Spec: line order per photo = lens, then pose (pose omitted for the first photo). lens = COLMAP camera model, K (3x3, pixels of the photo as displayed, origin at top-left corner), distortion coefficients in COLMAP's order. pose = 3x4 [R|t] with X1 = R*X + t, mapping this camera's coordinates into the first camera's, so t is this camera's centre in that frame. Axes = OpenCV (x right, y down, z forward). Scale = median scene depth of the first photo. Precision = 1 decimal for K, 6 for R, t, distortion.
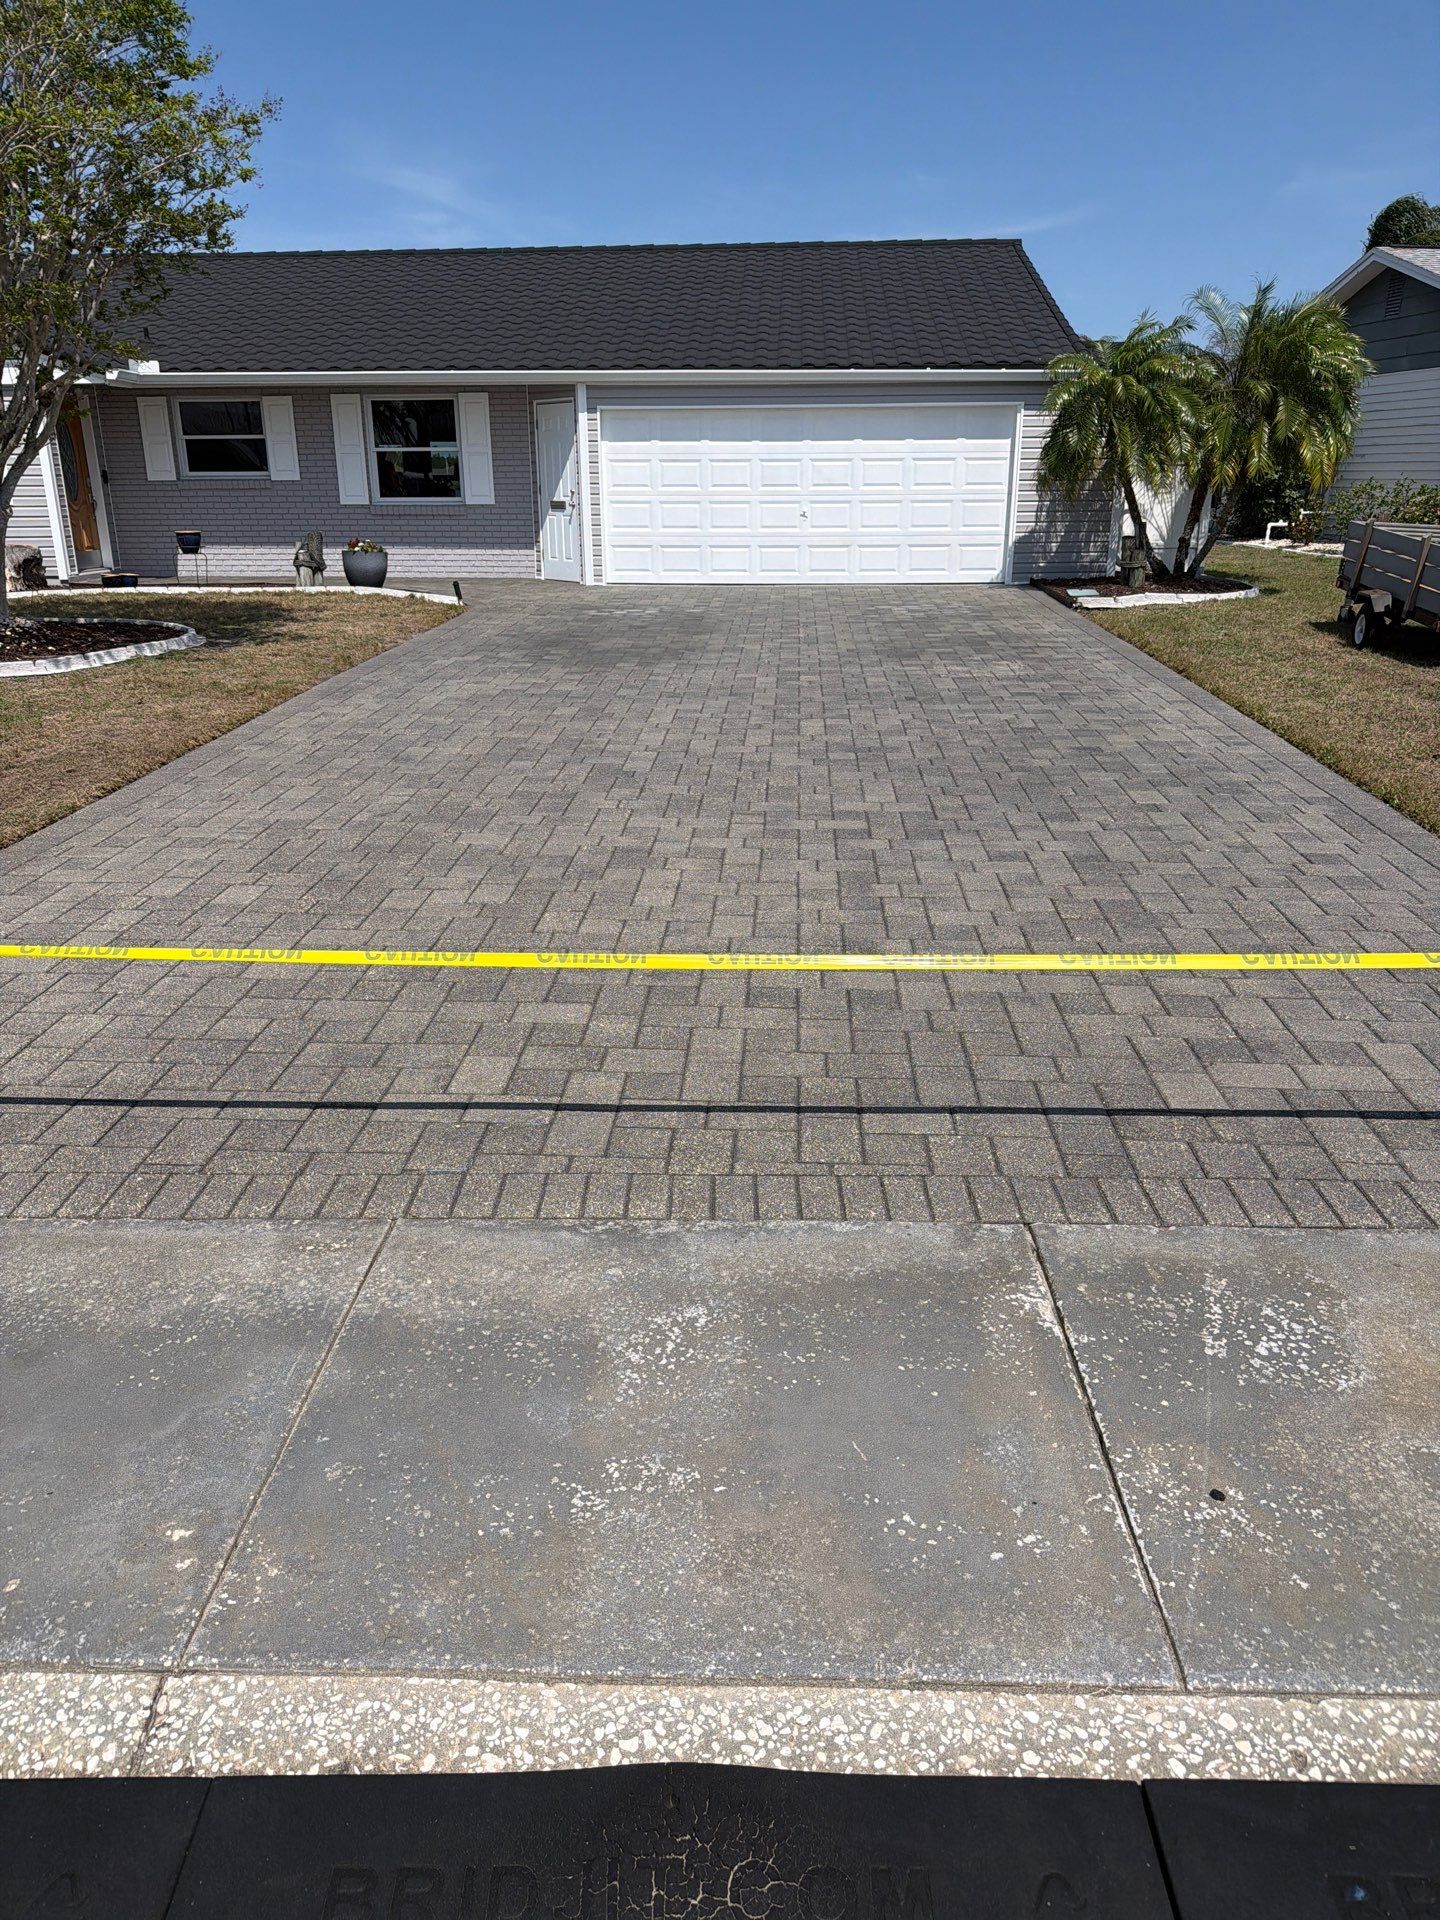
lens RADIAL K [[1322.8, 0, 710.6], [0, 1322.8, 959.5], [0, 0, 1]] dist [0.092724, -0.135583]
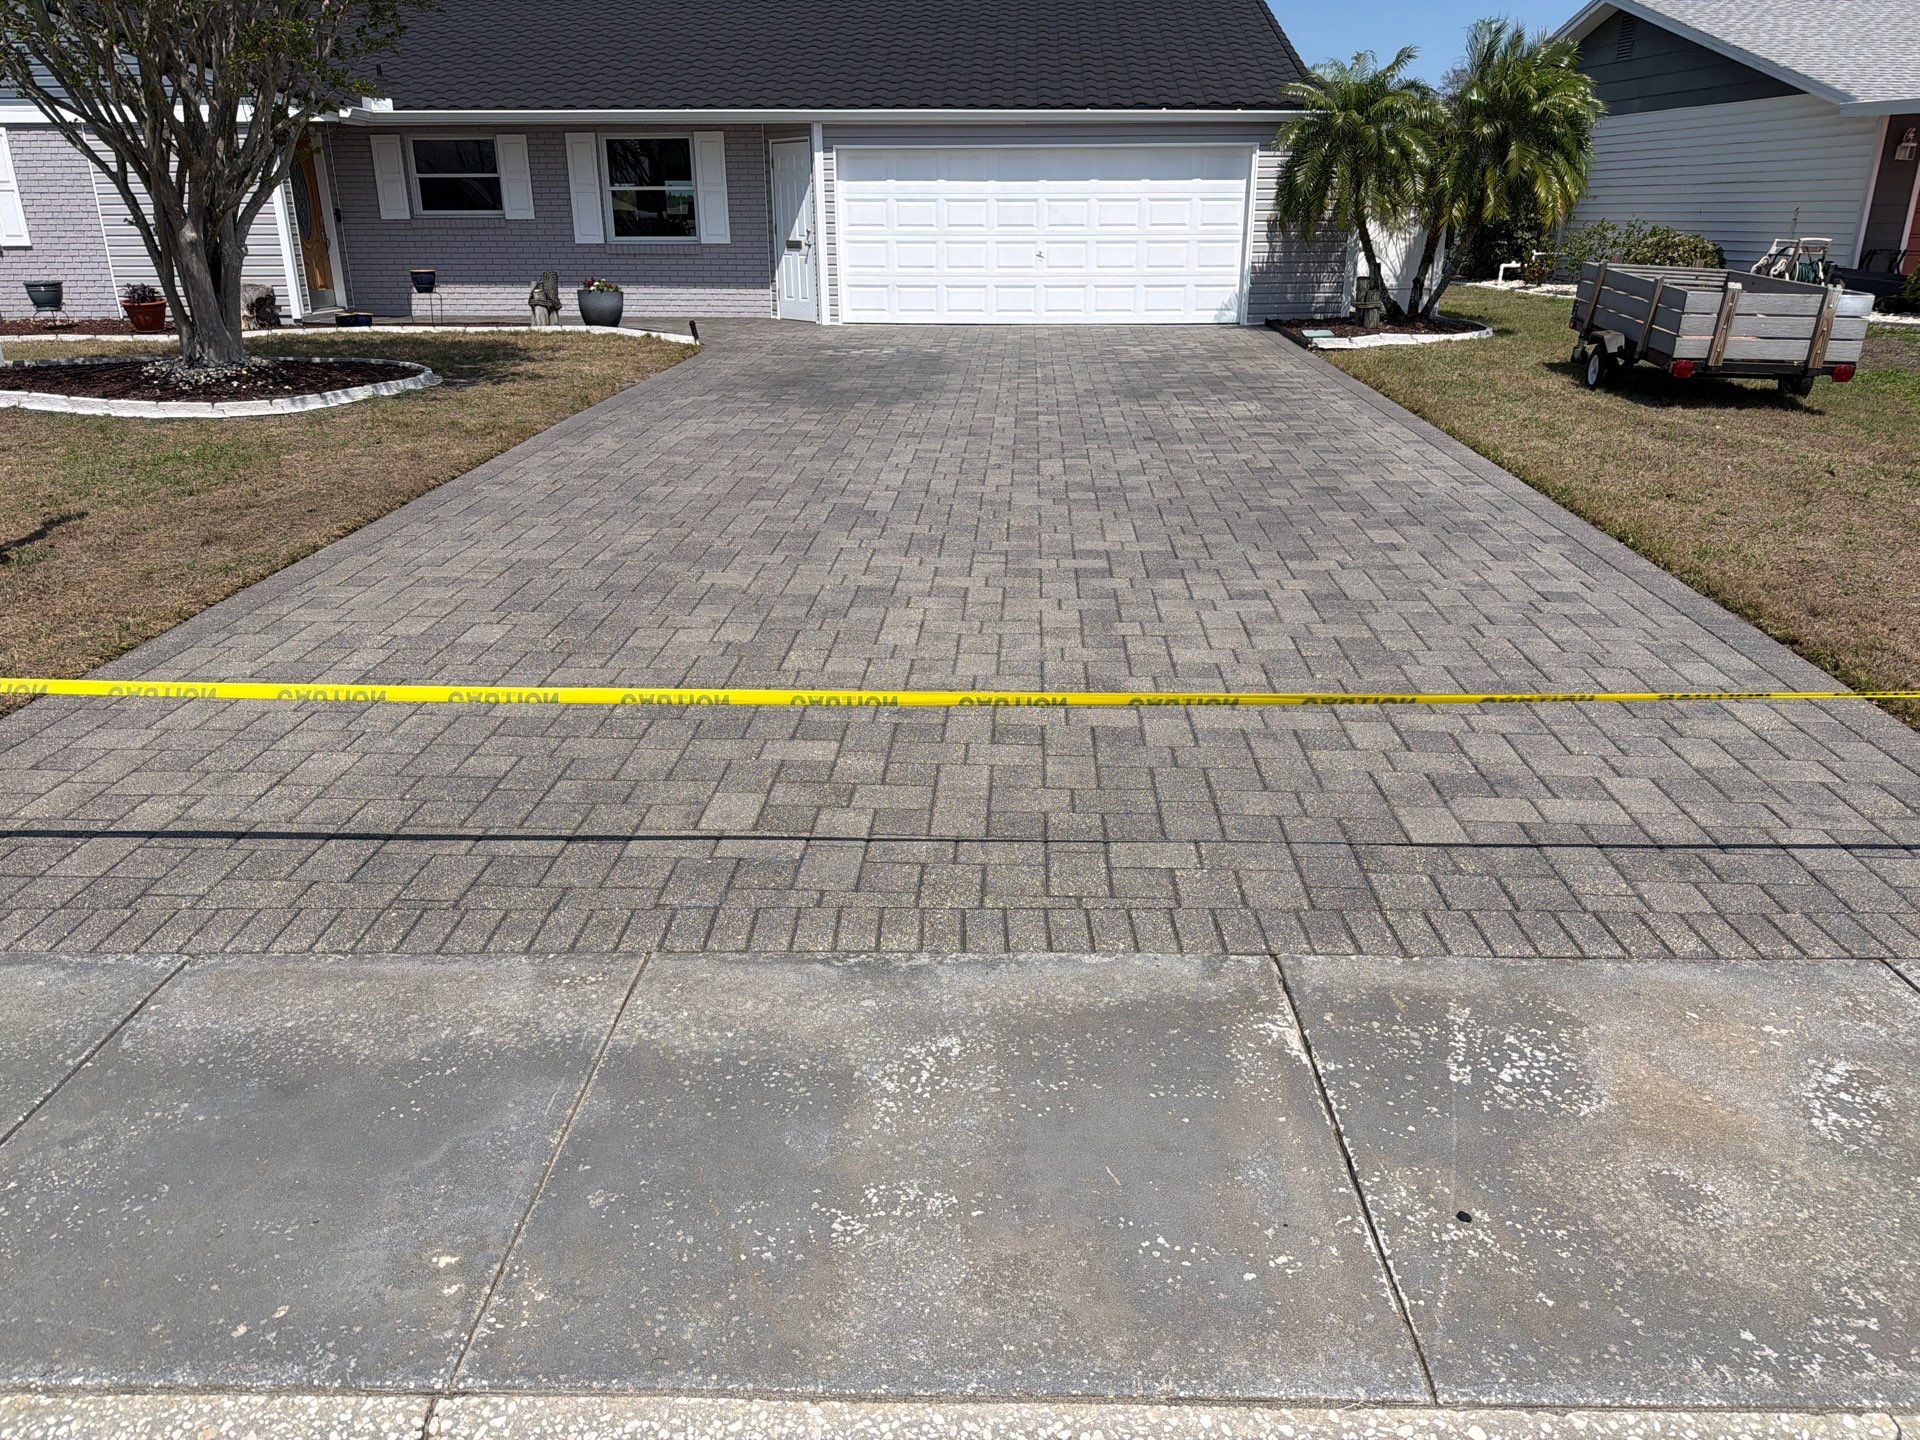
lens RADIAL K [[1322.8, 0, 958.1], [0, 1322.8, 707.1], [0, 0, 1]] dist [0.092724, -0.135583]
pose [[0.999945, -0.001718, 0.010298, -0.006200], [0.001664, 0.999985, 0.005183, 0.001726], [-0.010307, -0.005165, 0.999934, -0.005770]]
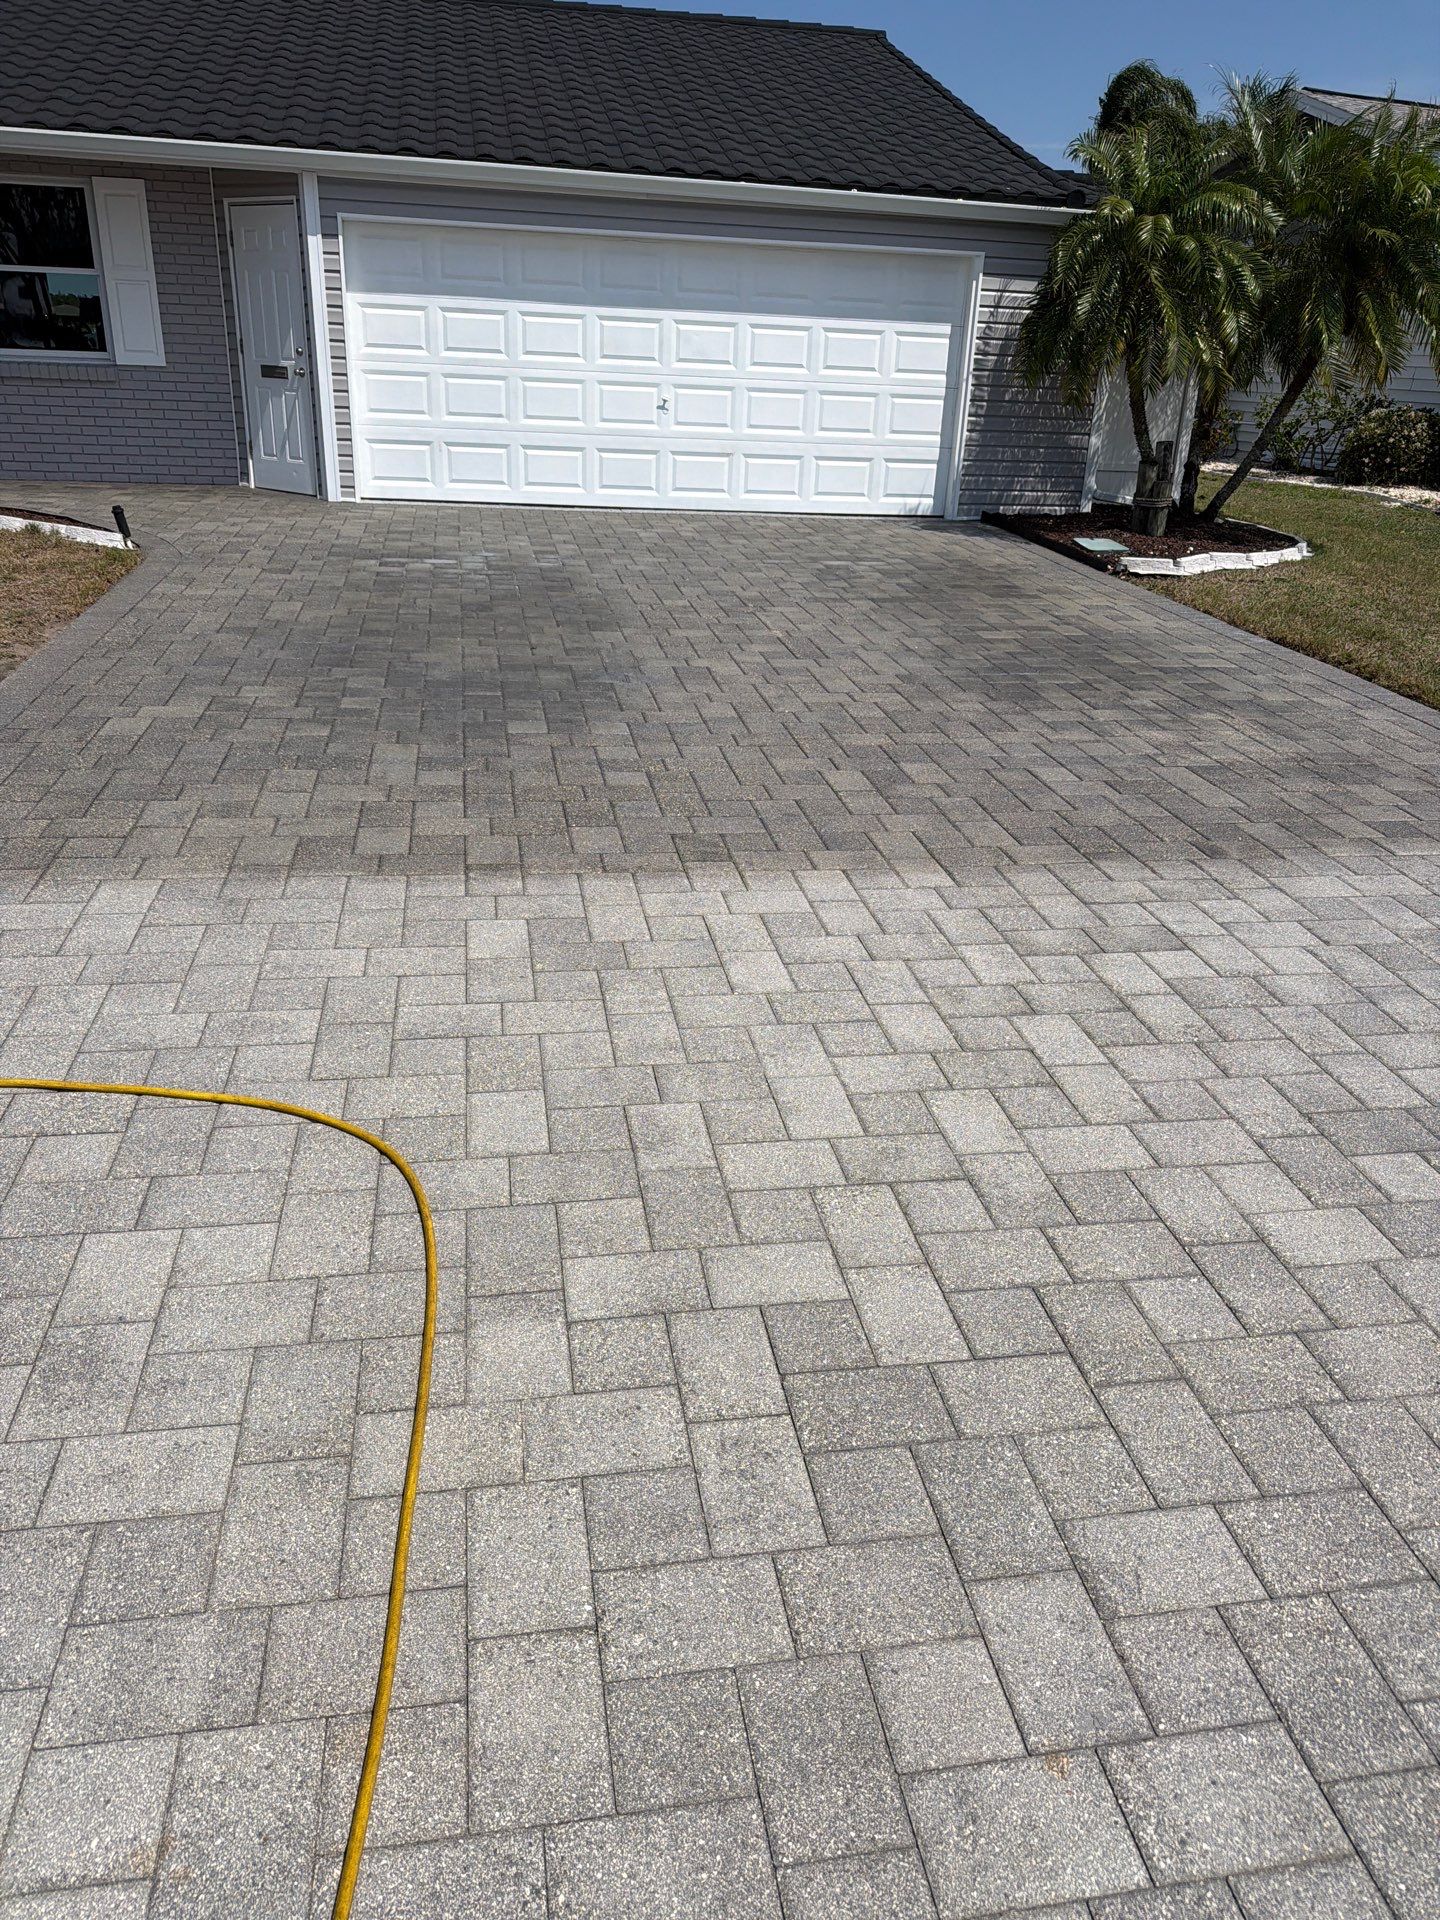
lens RADIAL K [[1337.0, 0, 720.0], [0, 1337.0, 960.0], [0, 0, 1]] dist [0.002853, 0.002252]
pose [[0.971543, -0.054833, 0.230428, -0.188974], [0.035354, 0.995508, 0.087832, -0.298208], [-0.234209, -0.077186, 0.969117, 0.842754]]
